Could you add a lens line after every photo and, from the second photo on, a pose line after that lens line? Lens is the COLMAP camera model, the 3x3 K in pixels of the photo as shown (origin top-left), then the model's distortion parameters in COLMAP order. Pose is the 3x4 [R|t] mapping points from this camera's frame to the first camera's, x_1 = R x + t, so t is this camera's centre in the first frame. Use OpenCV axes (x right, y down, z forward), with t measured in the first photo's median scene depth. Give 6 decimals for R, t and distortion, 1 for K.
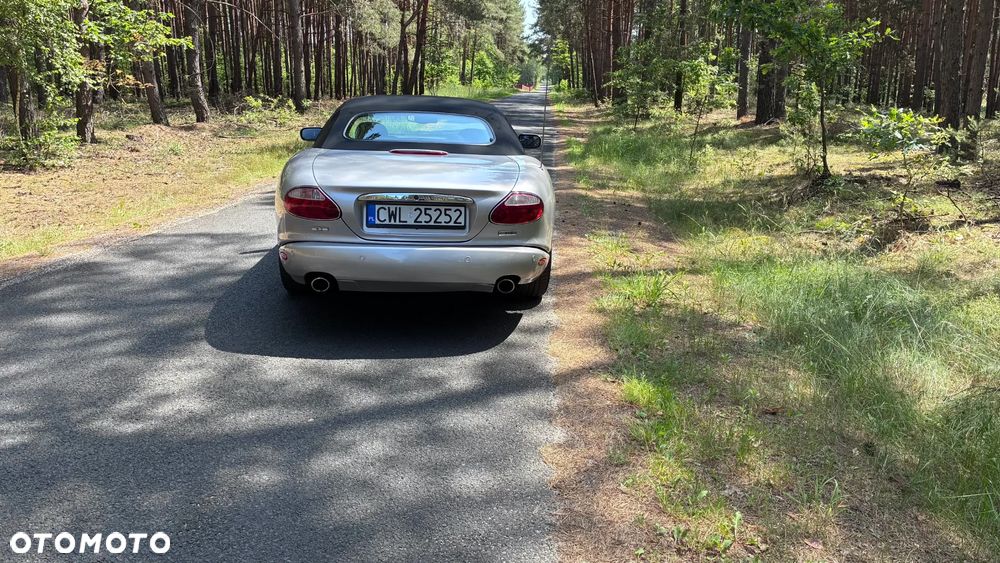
lens RADIAL K [[756.7, 0, 502.3], [0, 756.7, 275.9], [0, 0, 1]] dist [0.048743, -0.041738]
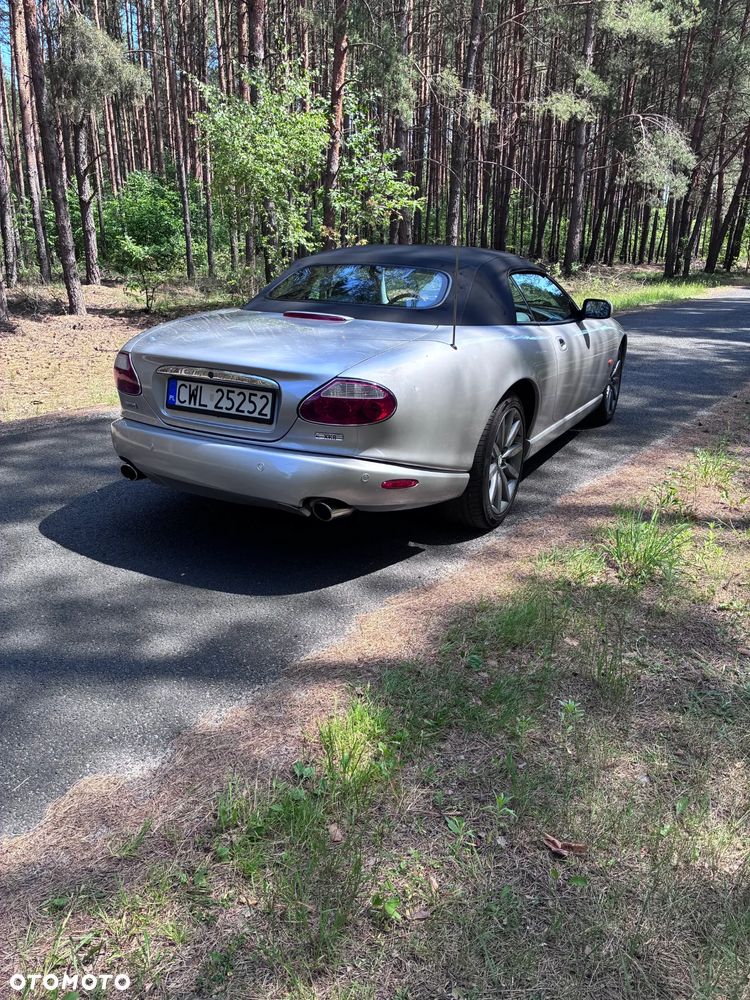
lens RADIAL K [[757.0, 0, 371.4], [0, 757.0, 492.0], [0, 0, 1]] dist [0.058860, -0.041181]
pose [[0.842058, 0.152964, -0.517242, 0.108234], [-0.121896, 0.988104, 0.093769, -0.020136], [0.525432, -0.015909, 0.850687, 0.113695]]
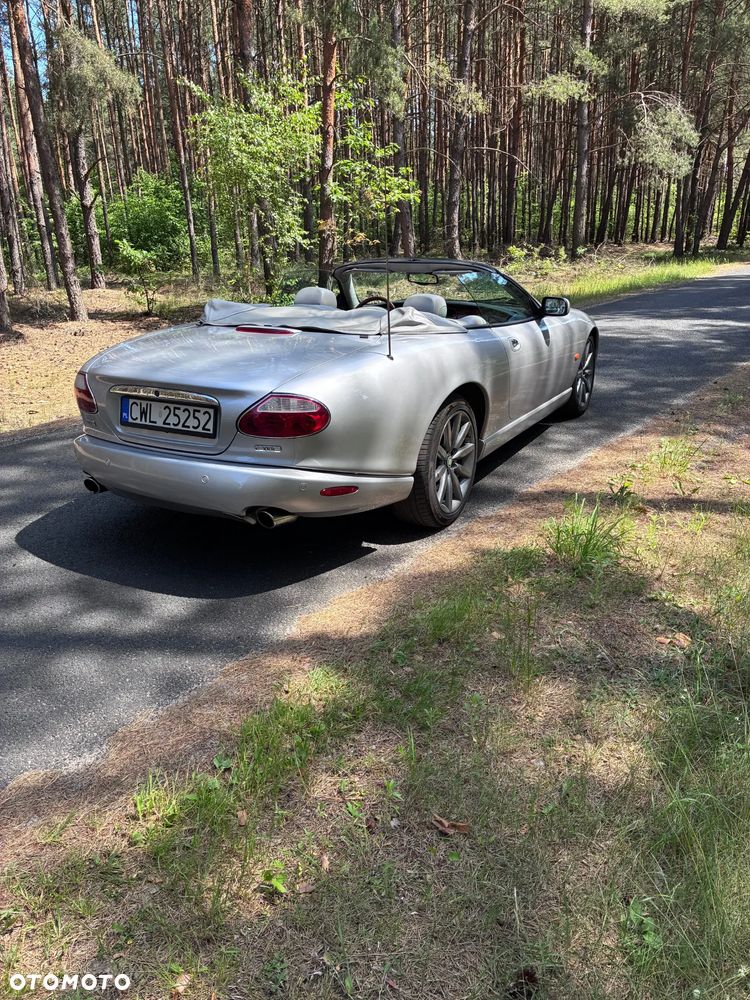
lens RADIAL K [[752.4, 0, 368.5], [0, 752.4, 501.0], [0, 0, 1]] dist [0.065726, -0.064294]
pose [[0.830032, 0.141736, -0.539405, 0.130780], [-0.088589, 0.988396, 0.123394, -0.027977], [0.550634, -0.054635, 0.832957, 0.116783]]
